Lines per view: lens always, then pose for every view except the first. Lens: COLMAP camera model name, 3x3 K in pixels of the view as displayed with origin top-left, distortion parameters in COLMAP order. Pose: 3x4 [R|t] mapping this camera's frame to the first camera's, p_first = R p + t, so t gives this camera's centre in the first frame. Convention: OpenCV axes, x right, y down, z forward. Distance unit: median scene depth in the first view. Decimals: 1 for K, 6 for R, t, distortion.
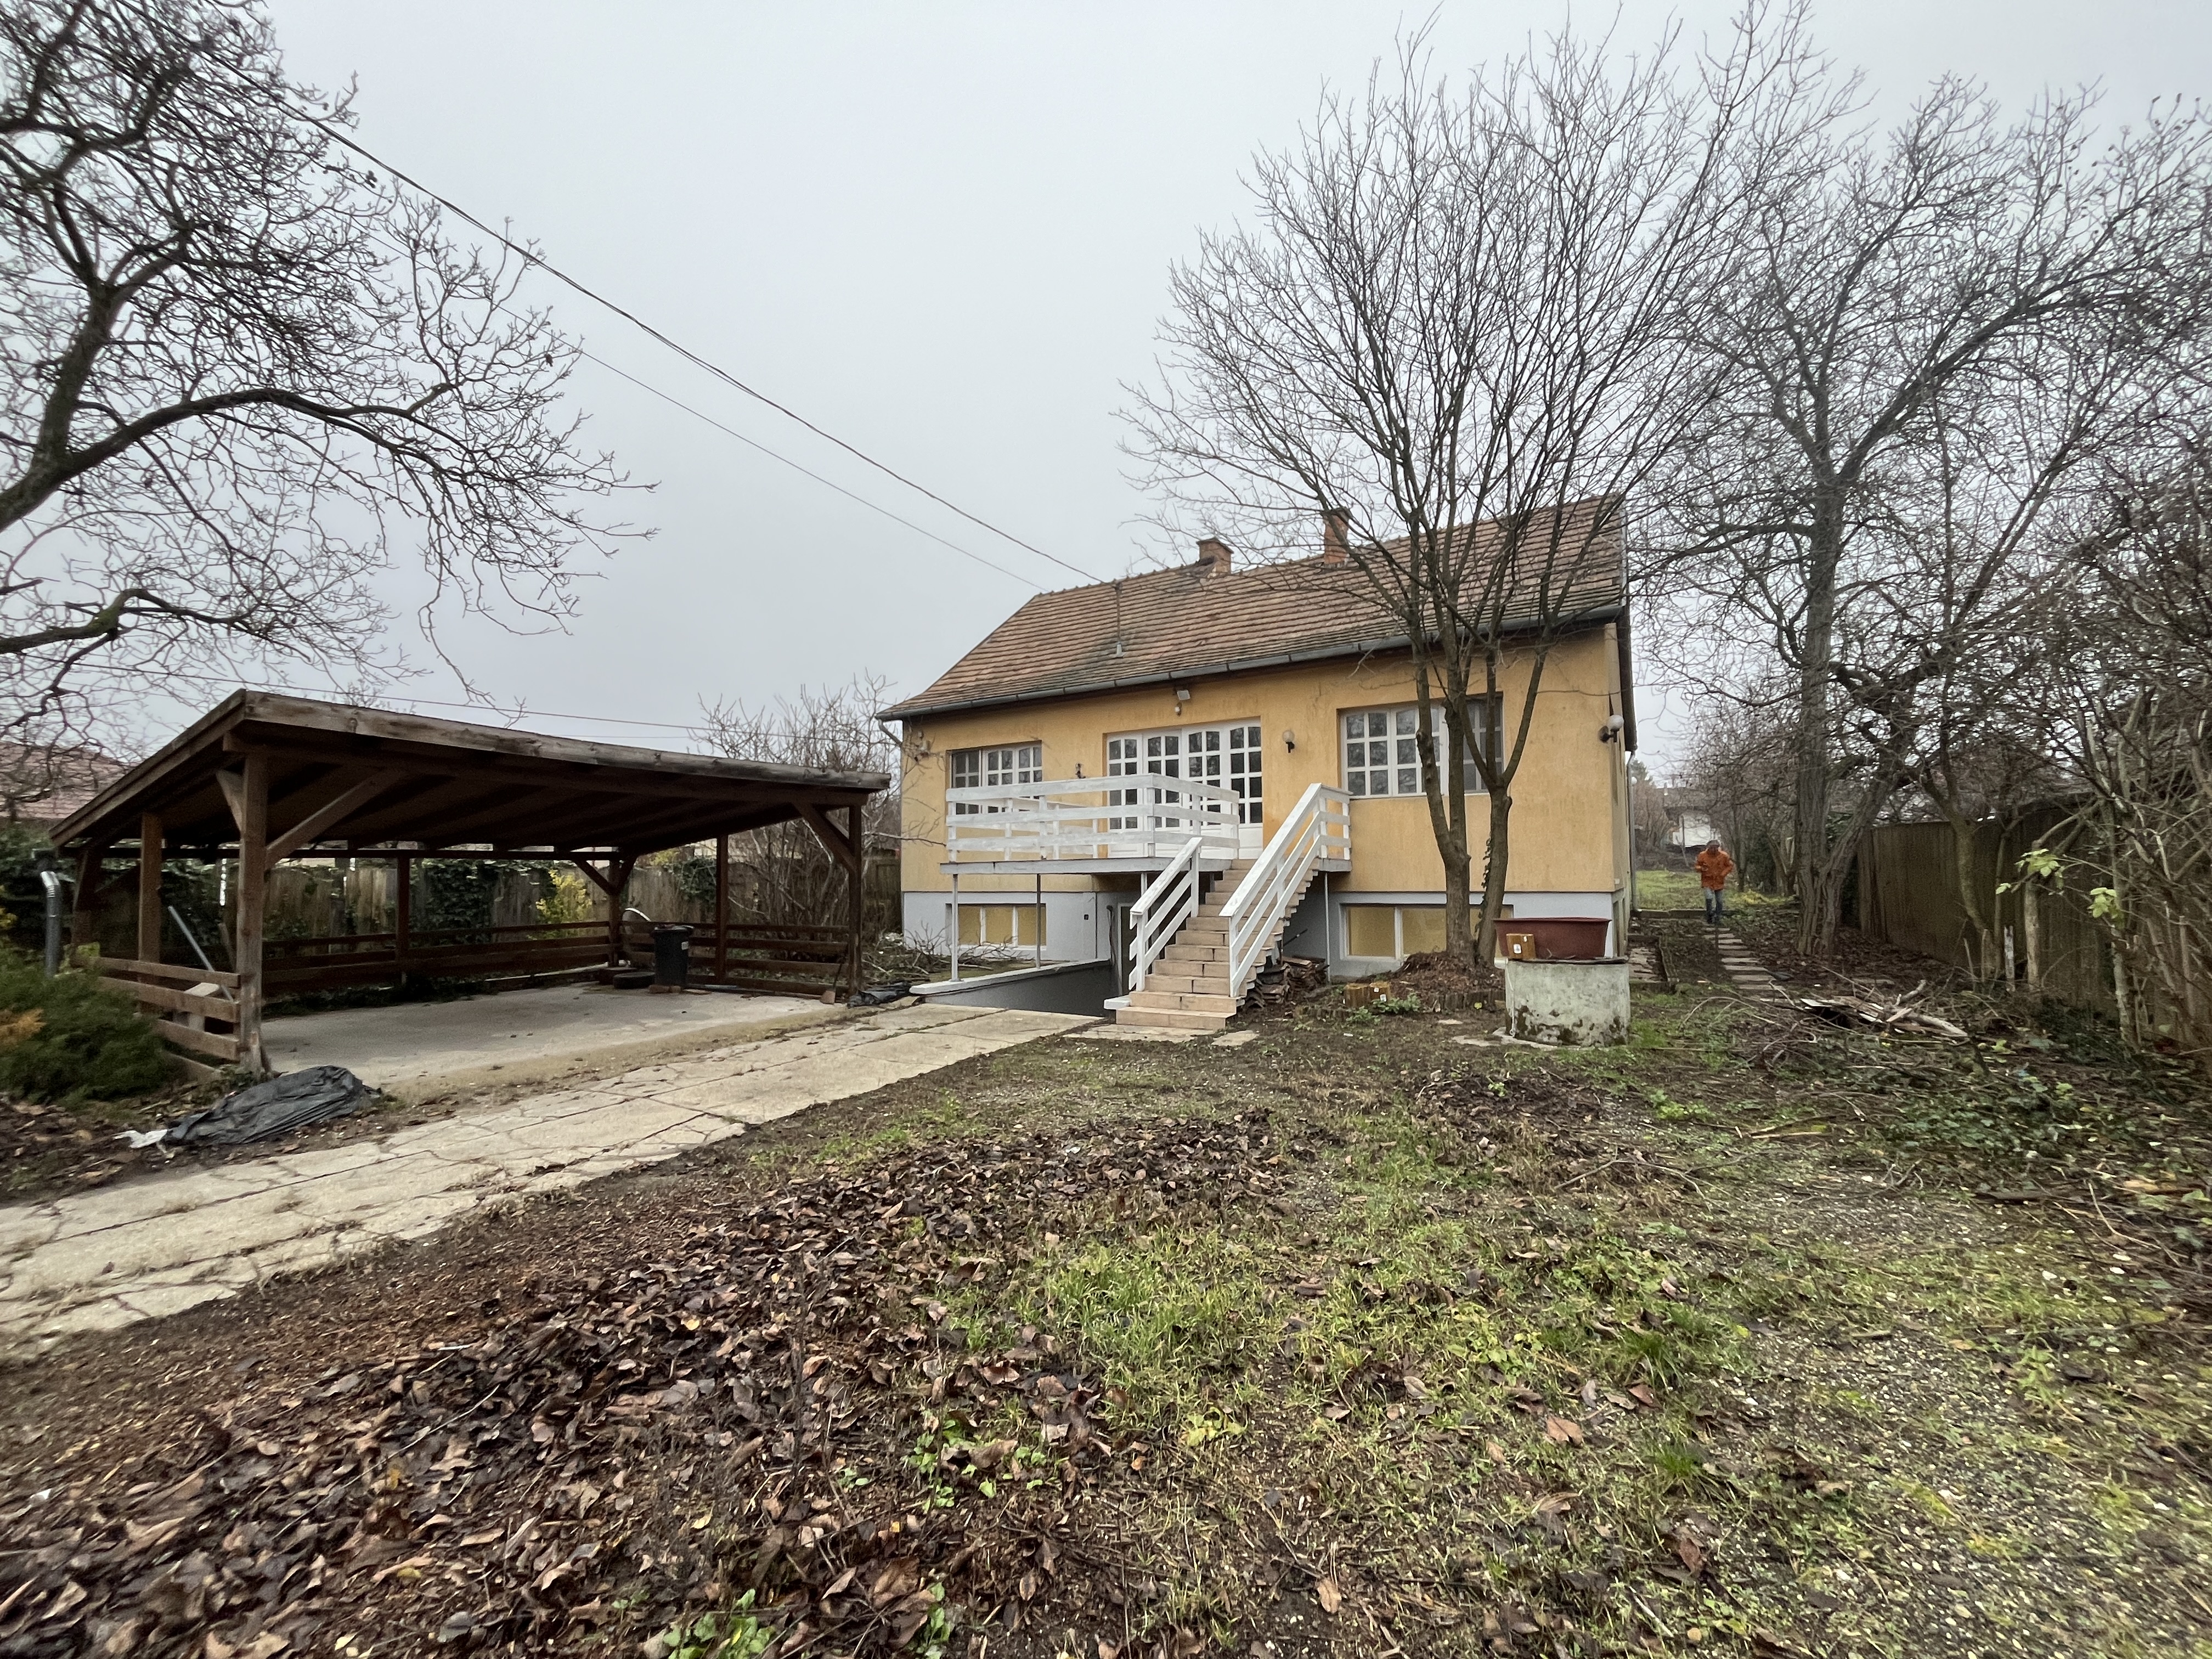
lens RADIAL K [[893.5, 0, 1104.7], [0, 893.5, 834.3], [0, 0, 1]] dist [-0.001791, -0.000036]
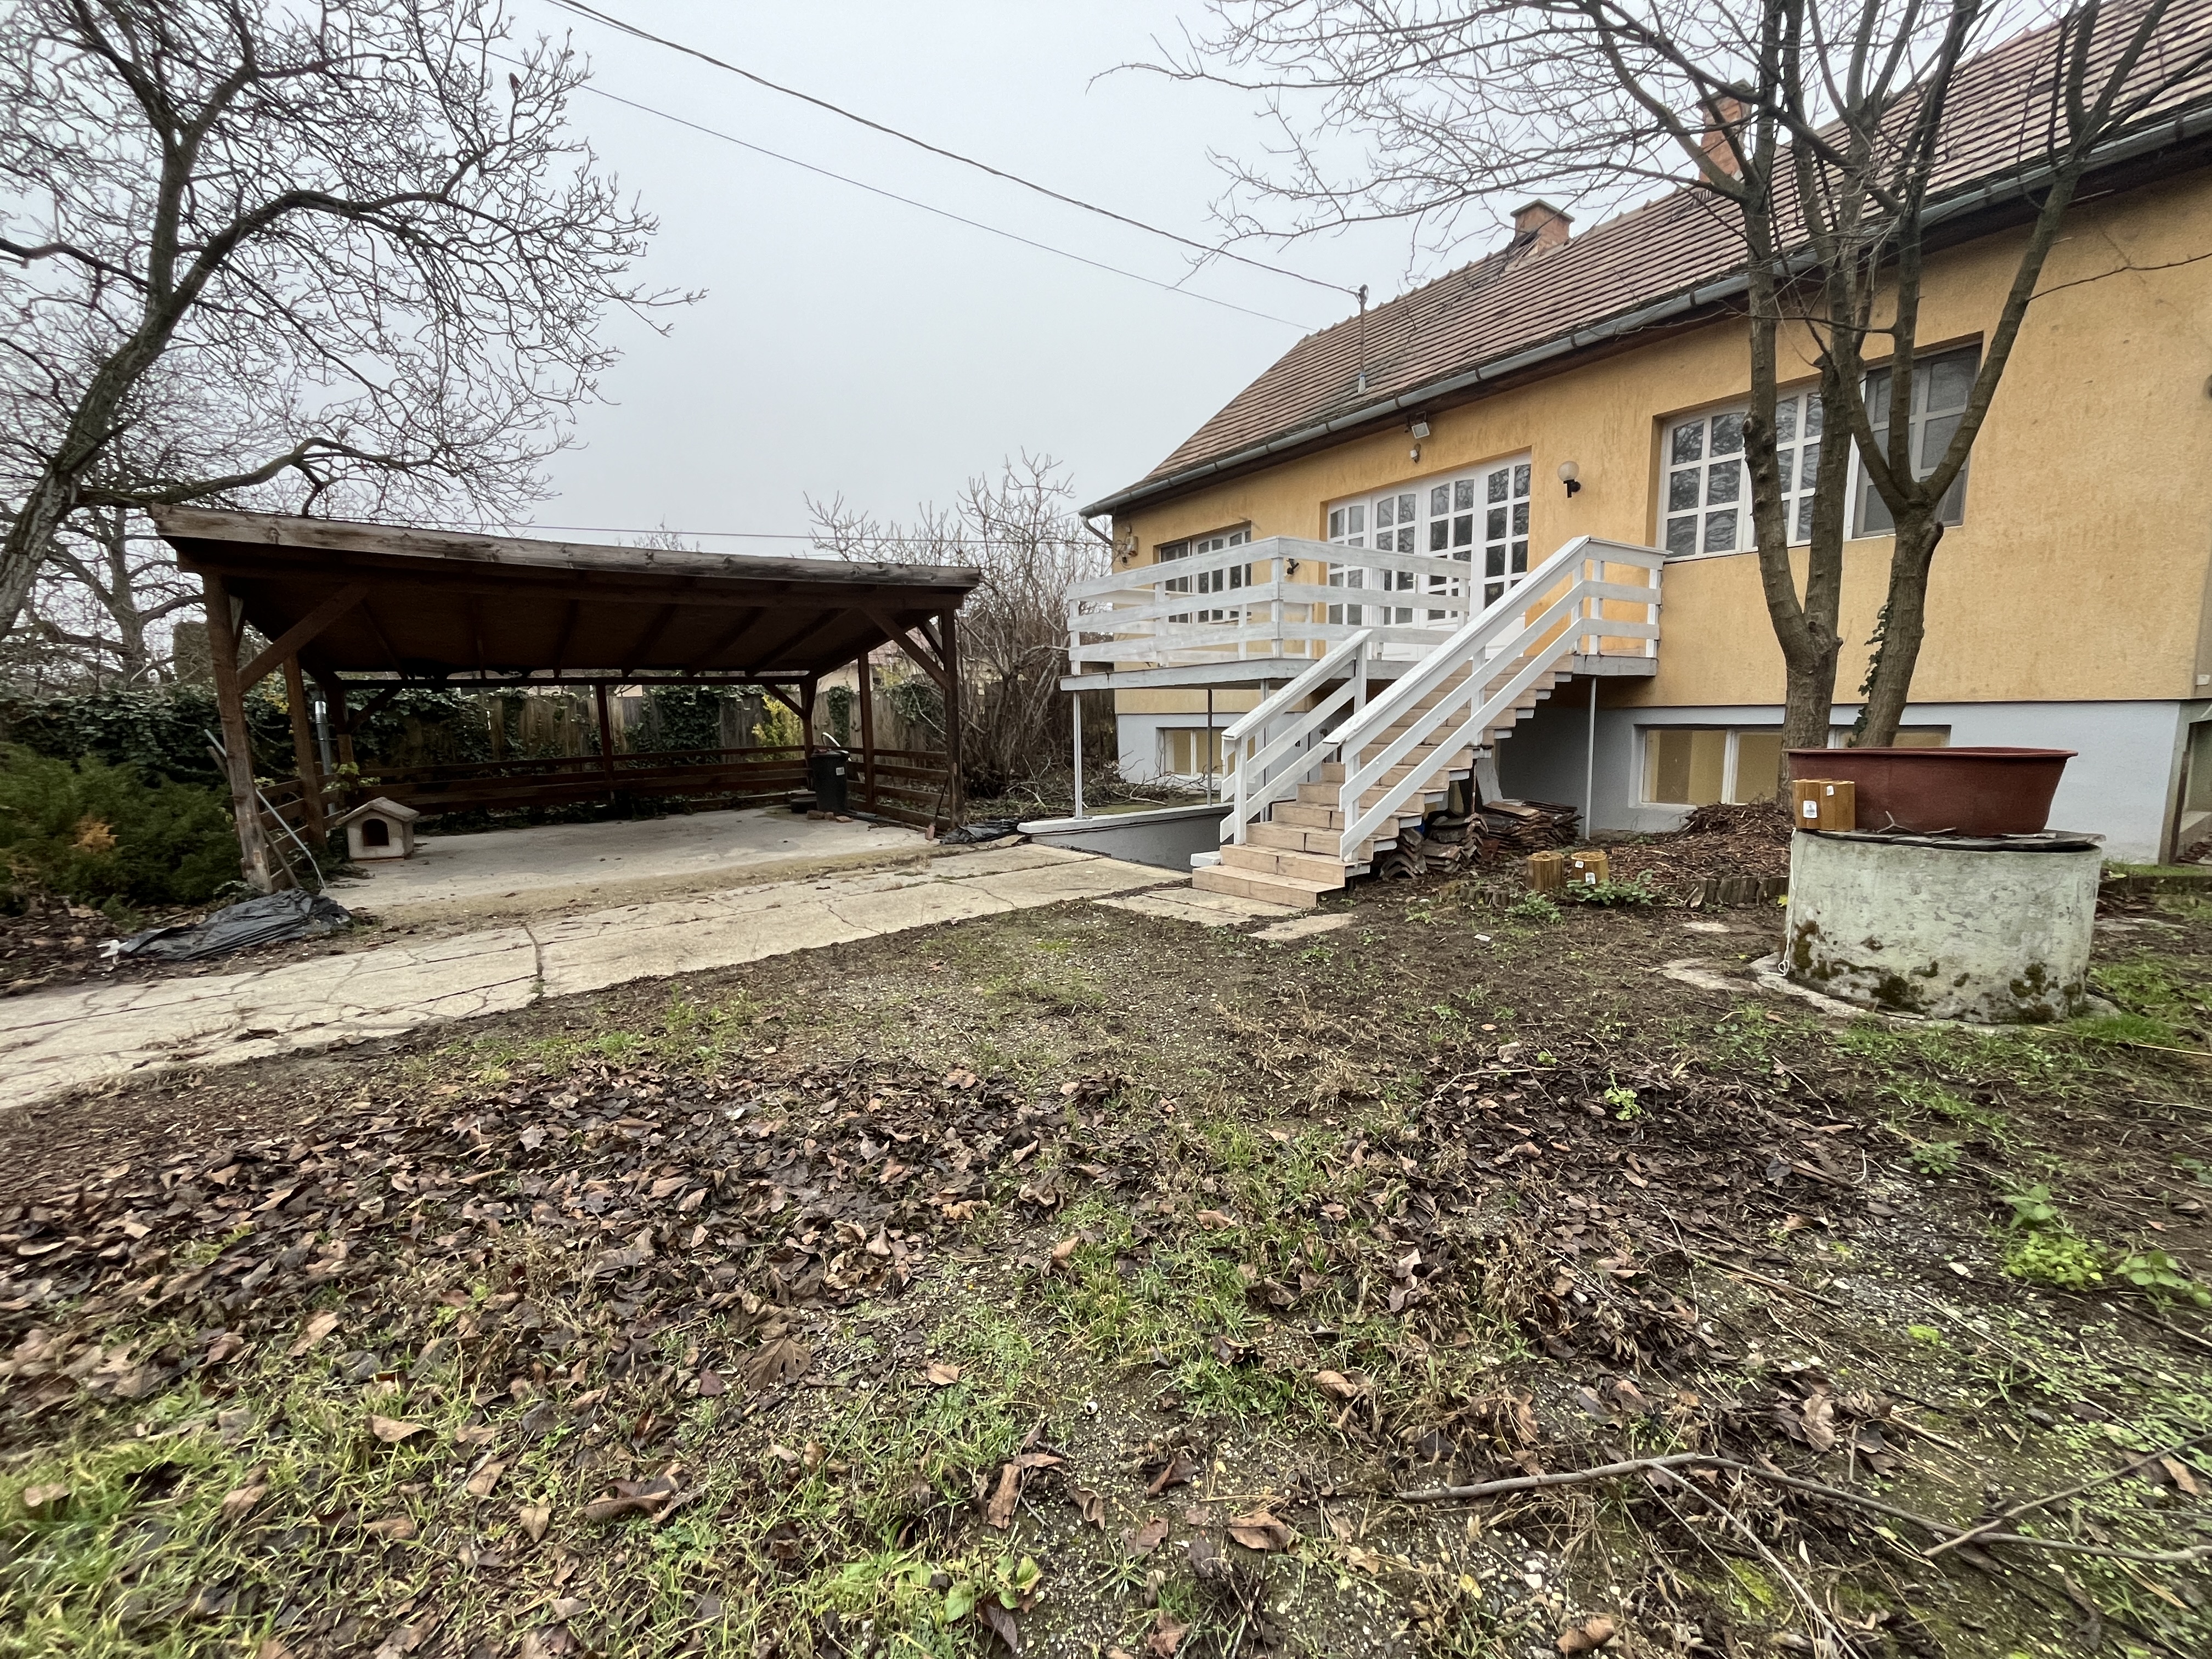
lens RADIAL K [[893.5, 0, 1109.4], [0, 893.5, 832.7], [0, 0, 1]] dist [-0.001791, -0.000036]
pose [[0.915633, 0.044443, -0.399550, 0.211889], [0.032855, 0.982273, 0.184554, 0.024624], [0.400670, -0.182111, 0.897942, 0.273262]]
